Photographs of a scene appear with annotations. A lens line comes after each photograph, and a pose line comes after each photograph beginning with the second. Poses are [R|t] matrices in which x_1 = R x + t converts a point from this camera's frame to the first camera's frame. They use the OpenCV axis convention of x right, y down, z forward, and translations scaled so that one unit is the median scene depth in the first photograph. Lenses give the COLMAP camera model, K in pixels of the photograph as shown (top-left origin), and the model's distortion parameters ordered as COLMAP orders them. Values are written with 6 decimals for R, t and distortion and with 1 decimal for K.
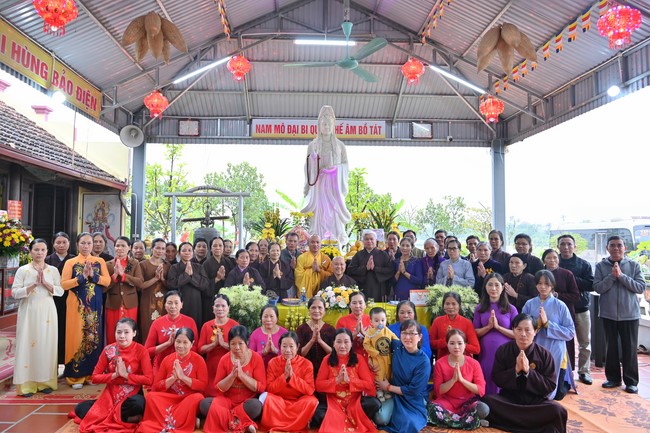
lens RADIAL K [[463.2, 0, 313.5], [0, 463.2, 211.6], [0, 0, 1]] dist [-0.041470, 0.000792]
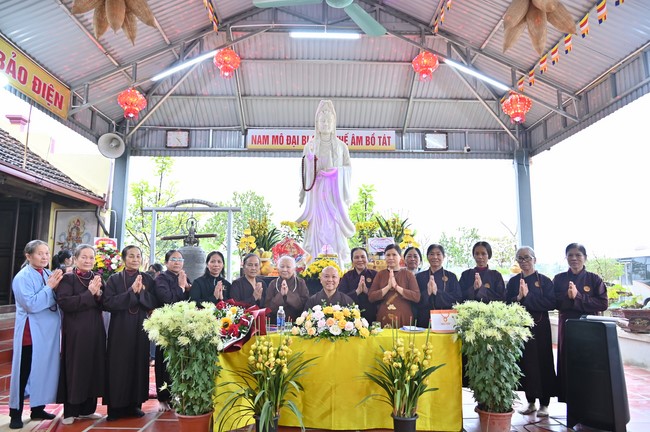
lens RADIAL K [[439.6, 0, 325.0], [0, 439.6, 216.0], [0, 0, 1]] dist [-0.041825, 0.002887]
pose [[0.999939, -0.003979, -0.010324, 0.029419], [0.003099, 0.996468, -0.083918, 0.045236], [0.010622, 0.083881, 0.996419, 0.174197]]
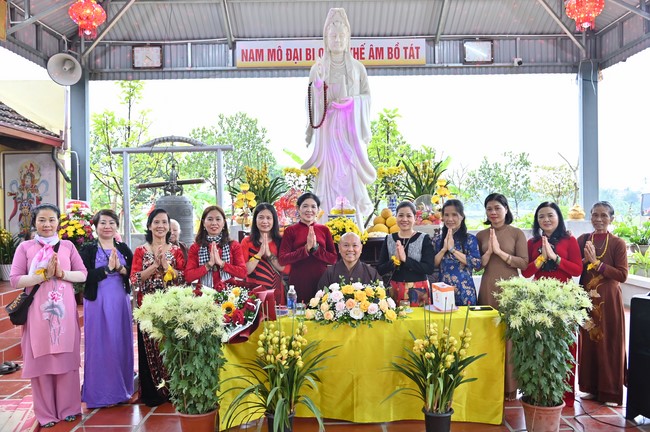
lens RADIAL K [[553.4, 0, 325.0], [0, 553.4, 216.0], [0, 0, 1]] dist [-0.042528, 0.022660]
pose [[0.999352, -0.020948, -0.029285, 0.024535], [0.022818, 0.997622, 0.065035, 0.015184], [0.027853, -0.065661, 0.997453, 0.159898]]
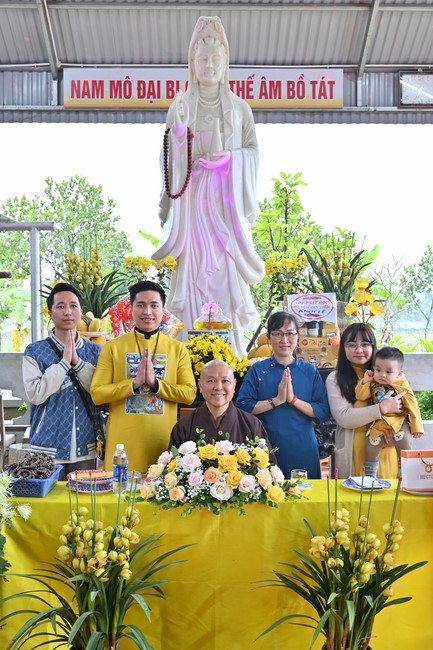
lens RADIAL K [[773.3, 0, 212.7], [0, 773.3, 330.6], [0, 0, 1]] dist [-0.021779, 0.013130]
pose [[0.999839, -0.006678, -0.016664, 0.036118], [0.007864, 0.997362, 0.072167, 0.013992], [0.016138, -0.072287, 0.997253, 0.207391]]
